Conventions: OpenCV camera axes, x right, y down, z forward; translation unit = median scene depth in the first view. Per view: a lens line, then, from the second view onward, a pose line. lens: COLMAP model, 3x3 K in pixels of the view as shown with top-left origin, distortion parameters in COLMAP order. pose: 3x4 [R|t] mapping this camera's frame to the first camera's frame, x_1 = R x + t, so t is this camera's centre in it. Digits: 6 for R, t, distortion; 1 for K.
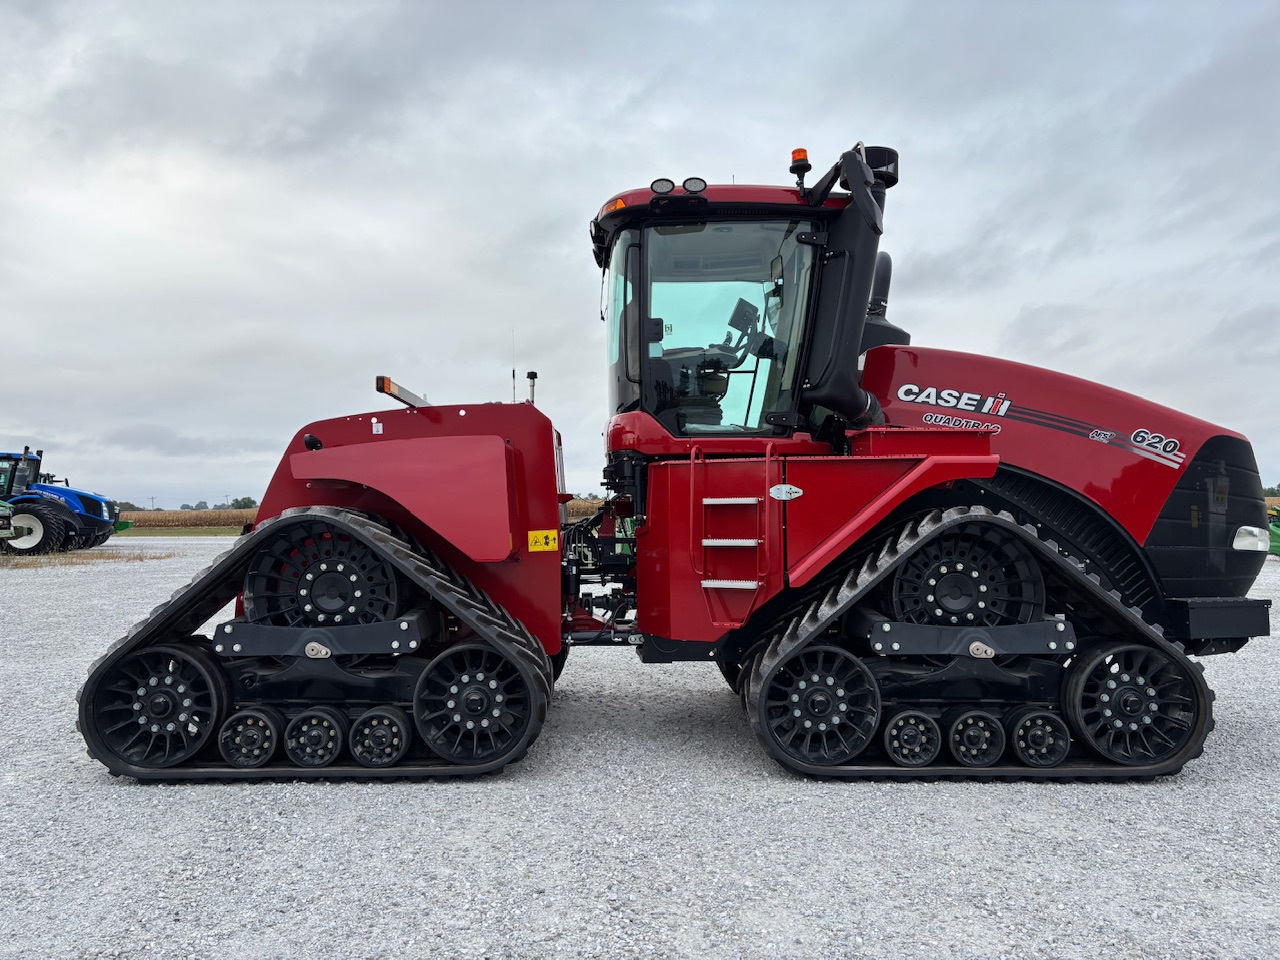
lens RADIAL K [[973.2, 0, 622.9], [0, 973.2, 487.3], [0, 0, 1]] dist [0.062563, -0.061375]
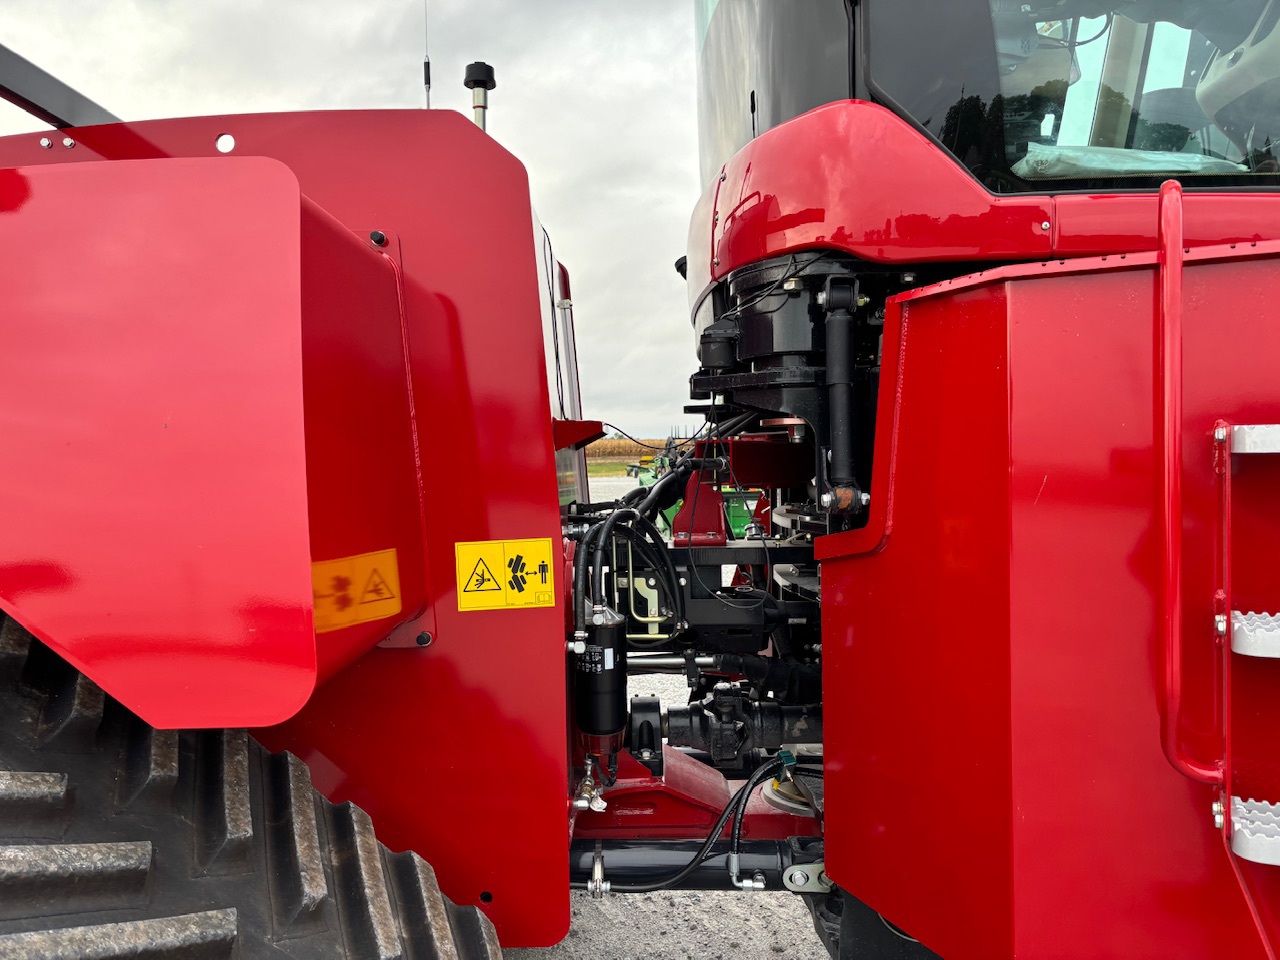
lens RADIAL K [[969.8, 0, 634.2], [0, 969.8, 480.8], [0, 0, 1]] dist [0.076520, -0.098275]
pose [[0.999913, -0.007497, -0.010894, -0.038986], [0.008098, 0.998385, 0.056224, 0.009468], [0.010455, -0.056307, 0.998359, 0.704338]]
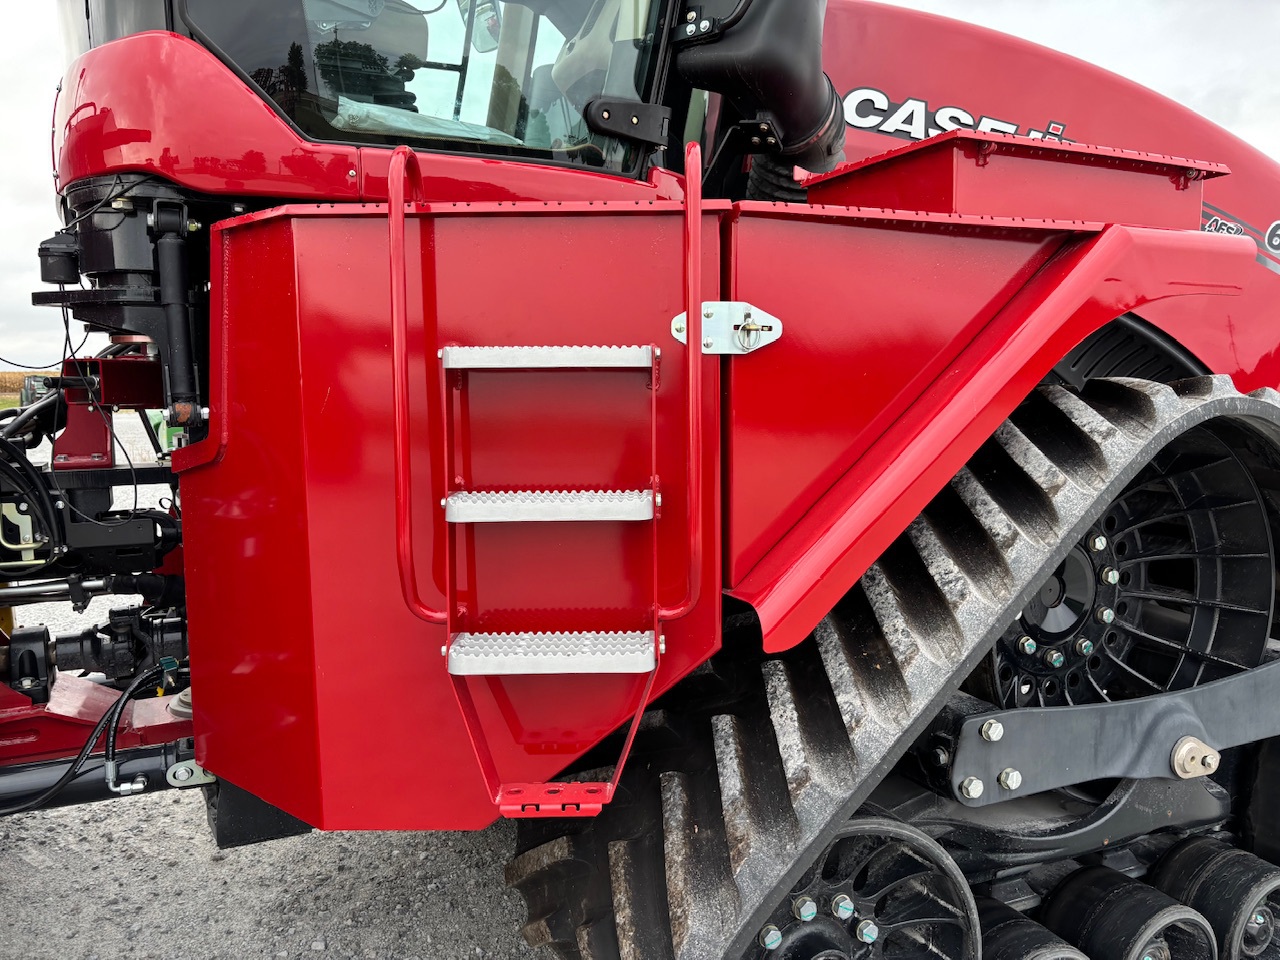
lens RADIAL K [[969.8, 0, 634.2], [0, 969.8, 480.8], [0, 0, 1]] dist [0.076520, -0.098275]
pose [[0.903704, -0.043898, 0.425902, 0.011624], [-0.008129, 0.992792, 0.119577, 0.014244], [-0.428082, -0.111524, 0.896832, 0.654563]]
